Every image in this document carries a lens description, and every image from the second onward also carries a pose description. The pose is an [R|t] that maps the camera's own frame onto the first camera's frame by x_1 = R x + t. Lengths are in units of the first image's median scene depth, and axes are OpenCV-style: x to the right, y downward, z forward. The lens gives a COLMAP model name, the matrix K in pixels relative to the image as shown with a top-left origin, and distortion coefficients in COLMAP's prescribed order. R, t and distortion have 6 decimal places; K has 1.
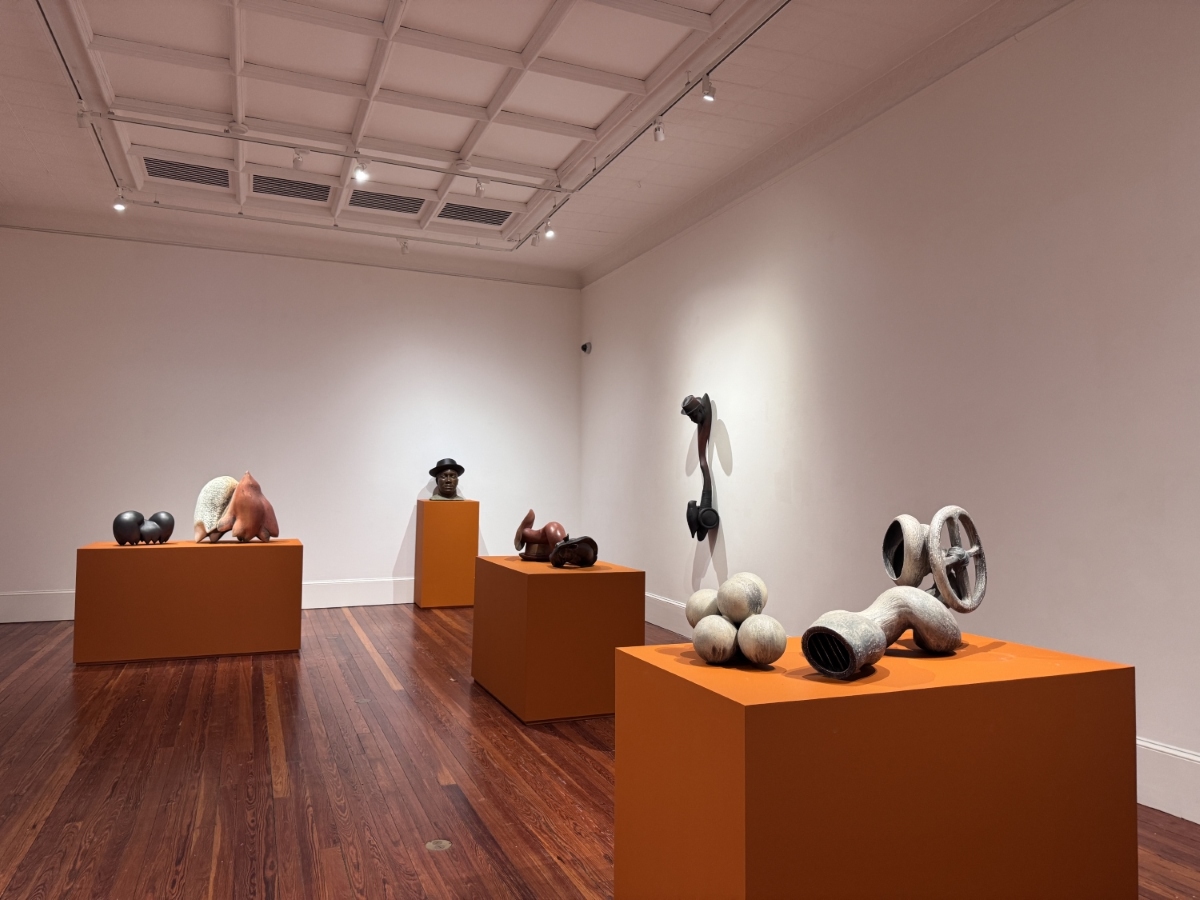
lens RADIAL K [[839.2, 0, 600.0], [0, 839.2, 450.0], [0, 0, 1]] dist [0.067036, -0.111113]
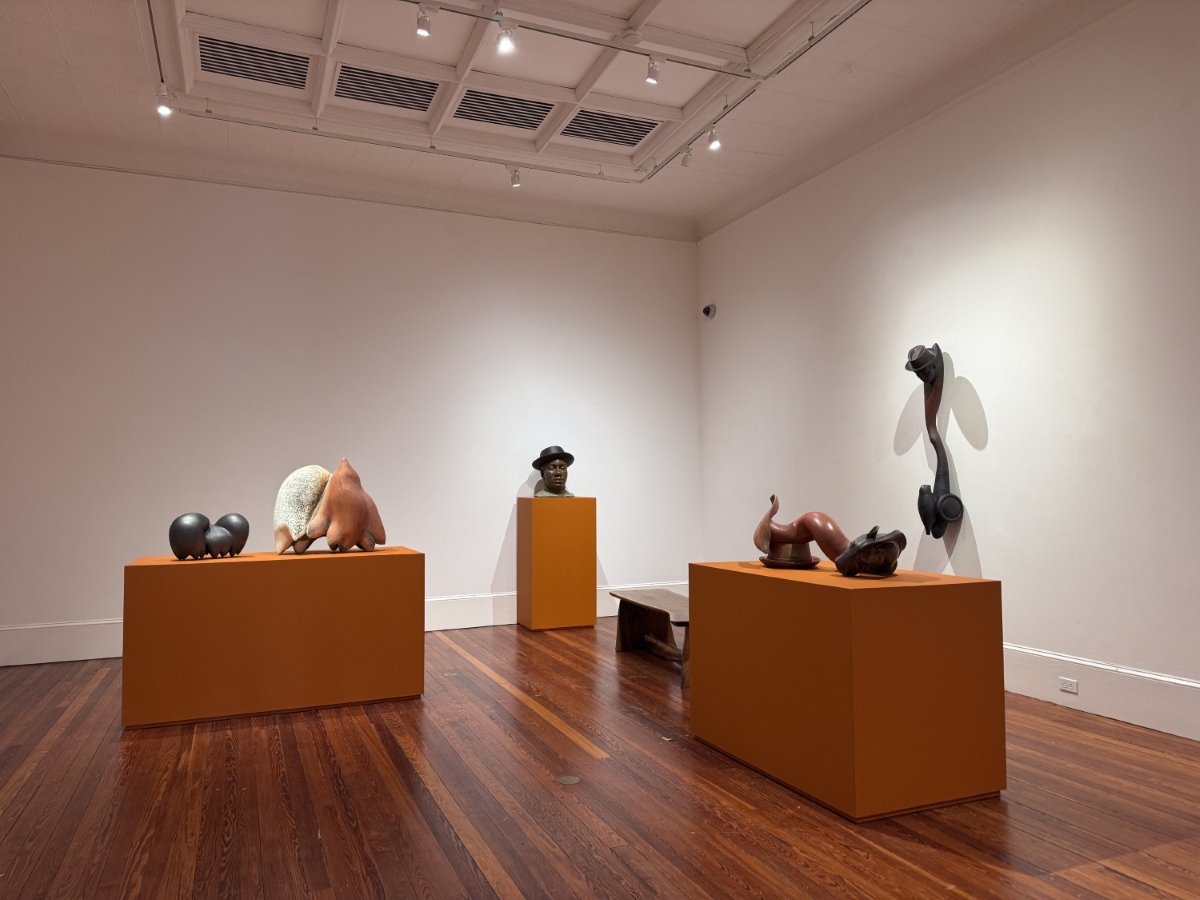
lens RADIAL K [[839.2, 0, 600.0], [0, 839.2, 450.0], [0, 0, 1]] dist [0.067036, -0.111113]
pose [[0.999679, -0.022509, 0.011632, -0.197876], [0.022616, 0.999703, -0.009078, 0.030445], [-0.011424, 0.009338, 0.999891, 0.247843]]
